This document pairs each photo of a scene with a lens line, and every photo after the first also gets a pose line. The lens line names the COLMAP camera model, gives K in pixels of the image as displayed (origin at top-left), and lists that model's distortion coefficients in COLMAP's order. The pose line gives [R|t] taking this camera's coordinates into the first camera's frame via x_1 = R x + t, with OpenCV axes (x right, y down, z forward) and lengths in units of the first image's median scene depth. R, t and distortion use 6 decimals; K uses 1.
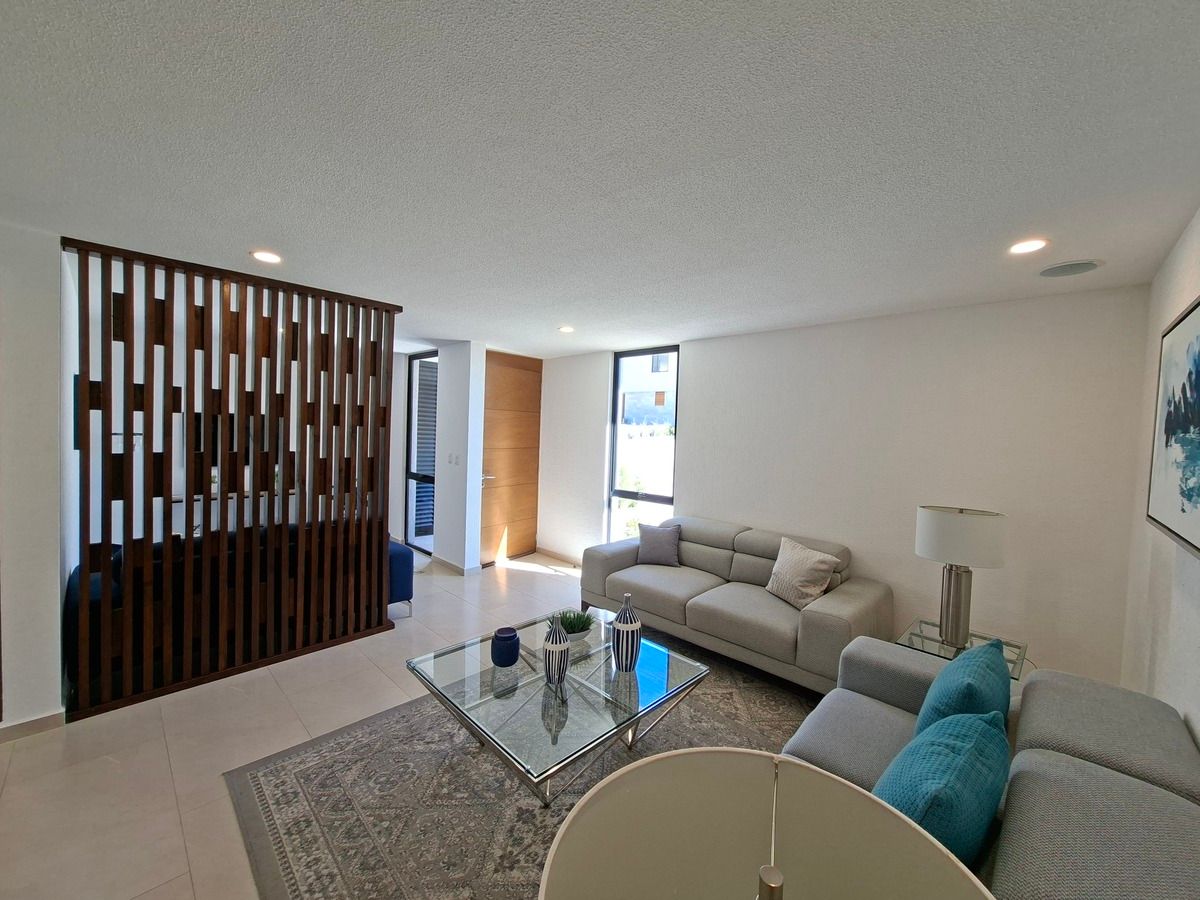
lens RADIAL K [[470.1, 0, 605.7], [0, 470.1, 448.2], [0, 0, 1]] dist [-0.012748, 0.000222]
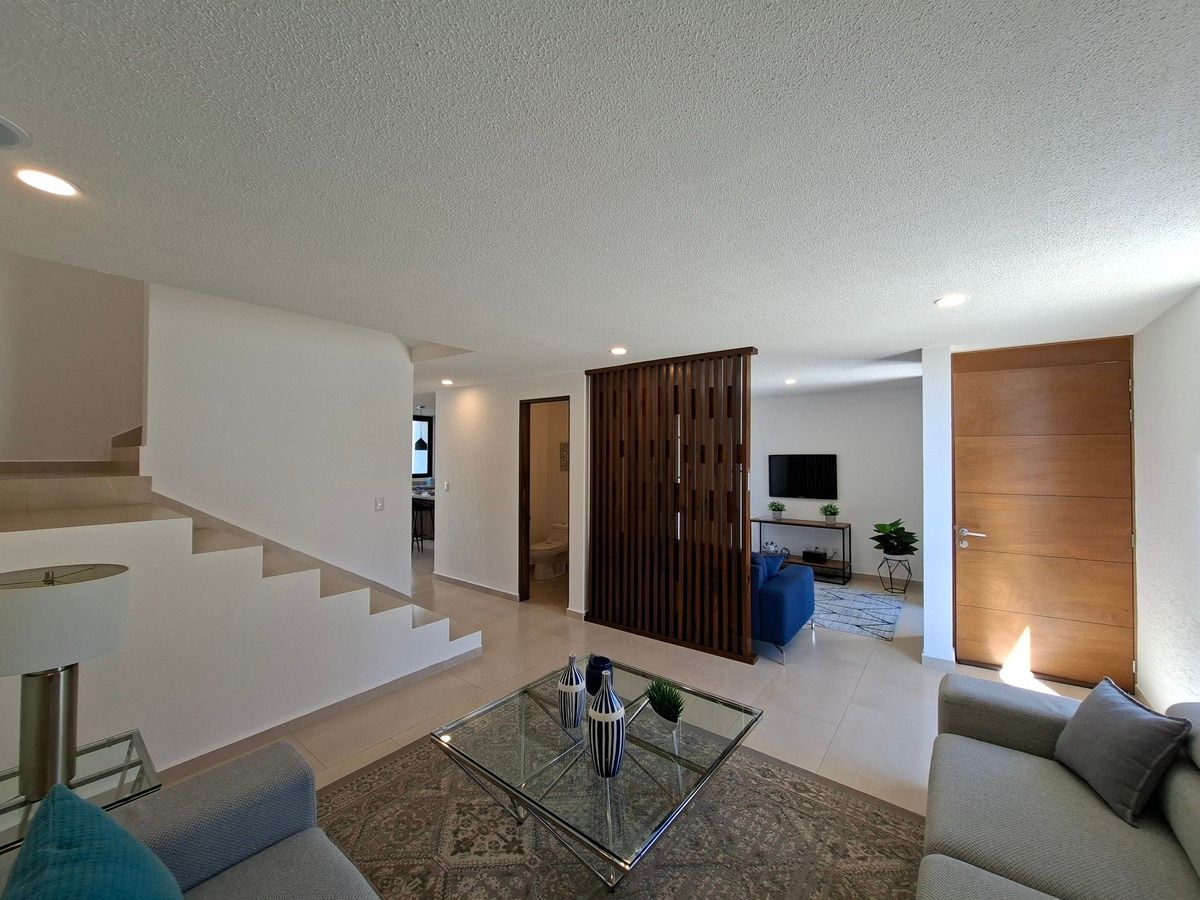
lens RADIAL K [[470.1, 0, 605.7], [0, 470.1, 448.2], [0, 0, 1]] dist [-0.012748, 0.000222]
pose [[0.120455, -0.043987, -0.991744, 0.561057], [-0.038544, 0.998057, -0.048948, -0.015638], [0.991970, 0.044121, 0.118526, 0.594003]]
